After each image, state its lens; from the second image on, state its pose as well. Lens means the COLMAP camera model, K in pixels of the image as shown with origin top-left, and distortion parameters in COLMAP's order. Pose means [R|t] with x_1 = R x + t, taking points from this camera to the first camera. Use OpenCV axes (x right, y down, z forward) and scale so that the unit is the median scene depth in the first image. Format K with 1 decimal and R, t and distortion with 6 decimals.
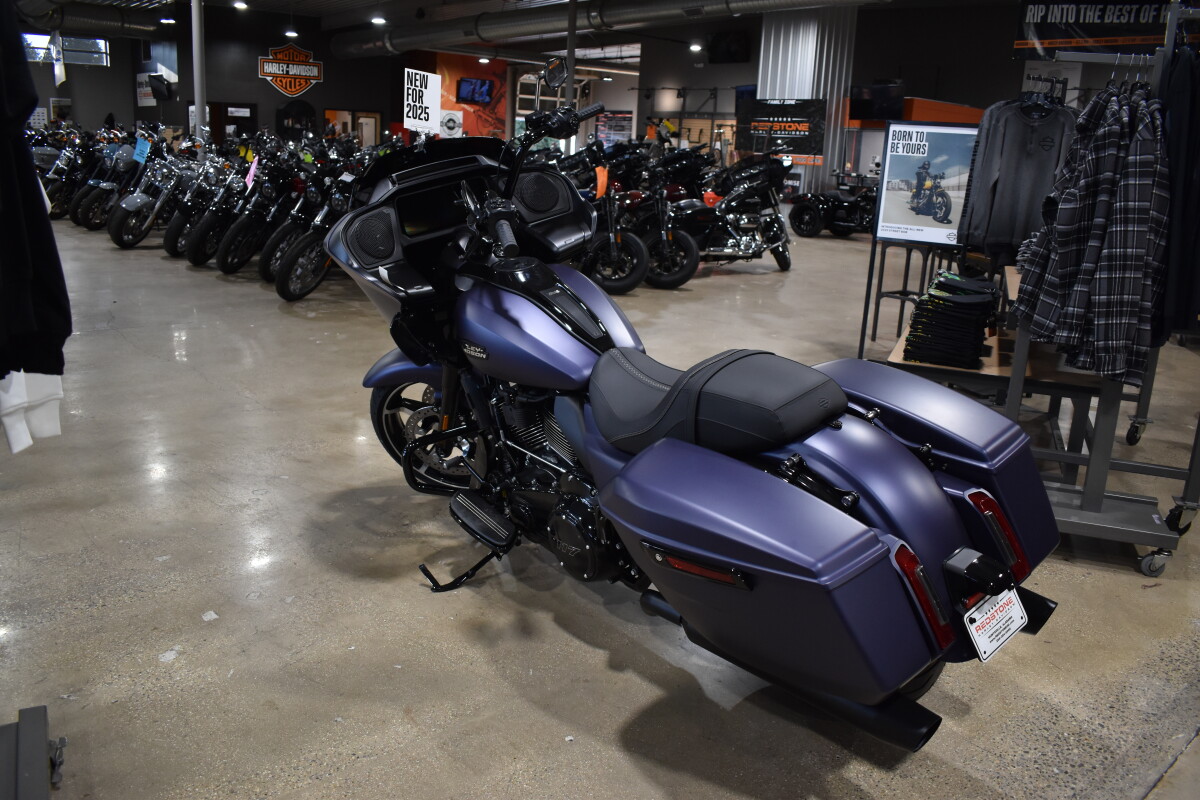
lens RADIAL K [[981.7, 0, 600.0], [0, 981.7, 400.0], [0, 0, 1]] dist [-0.097989, 0.011864]
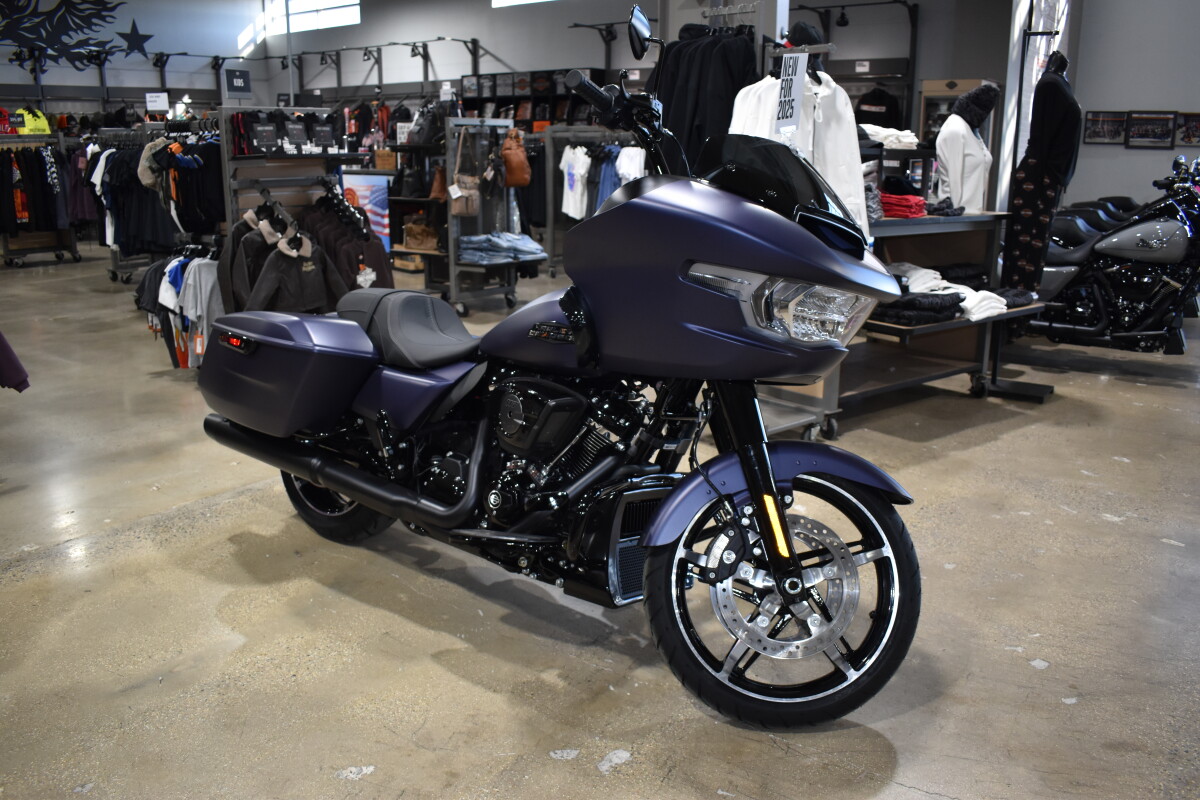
lens RADIAL K [[981.7, 0, 600.0], [0, 981.7, 400.0], [0, 0, 1]] dist [-0.097989, 0.011864]
pose [[-0.979888, -0.004459, -0.199500, 0.014852], [-0.099964, 0.876230, 0.471411, -0.056266], [0.172706, 0.481873, -0.859053, 0.222755]]
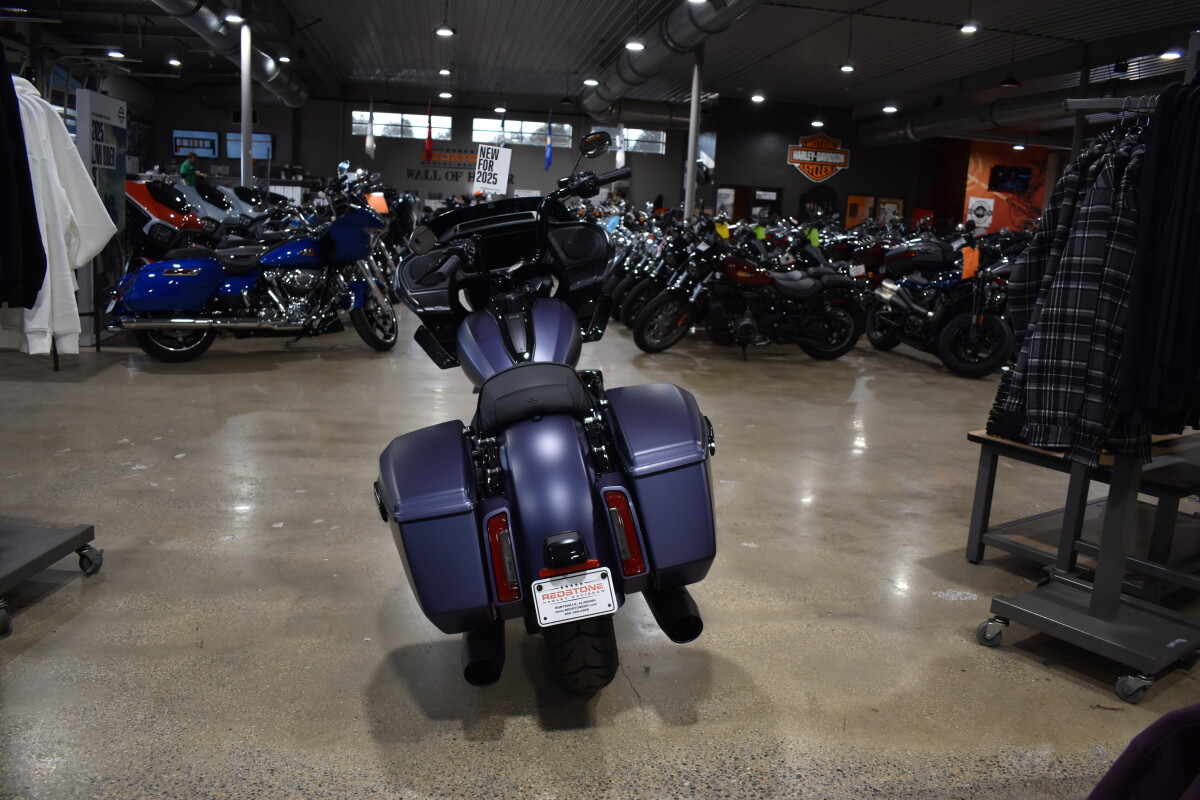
lens RADIAL K [[981.7, 0, 600.0], [0, 981.7, 400.0], [0, 0, 1]] dist [-0.097989, 0.011864]
pose [[0.837342, 0.102470, -0.536991, 0.084827], [-0.148823, 0.987904, -0.043549, 0.003861], [0.526033, 0.116382, 0.842463, 0.002342]]
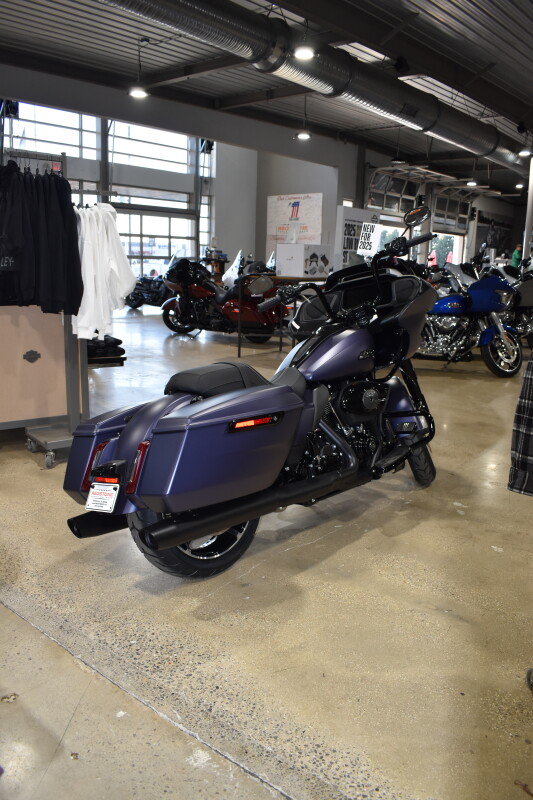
lens RADIAL K [[654.4, 0, 266.5], [0, 654.4, 400.0], [0, 0, 1]] dist [-0.097989, 0.011864]
pose [[0.138926, 0.166628, -0.976184, 0.133526], [-0.269243, 0.954966, 0.124689, -0.014992], [0.952999, 0.245508, 0.177534, 0.085380]]
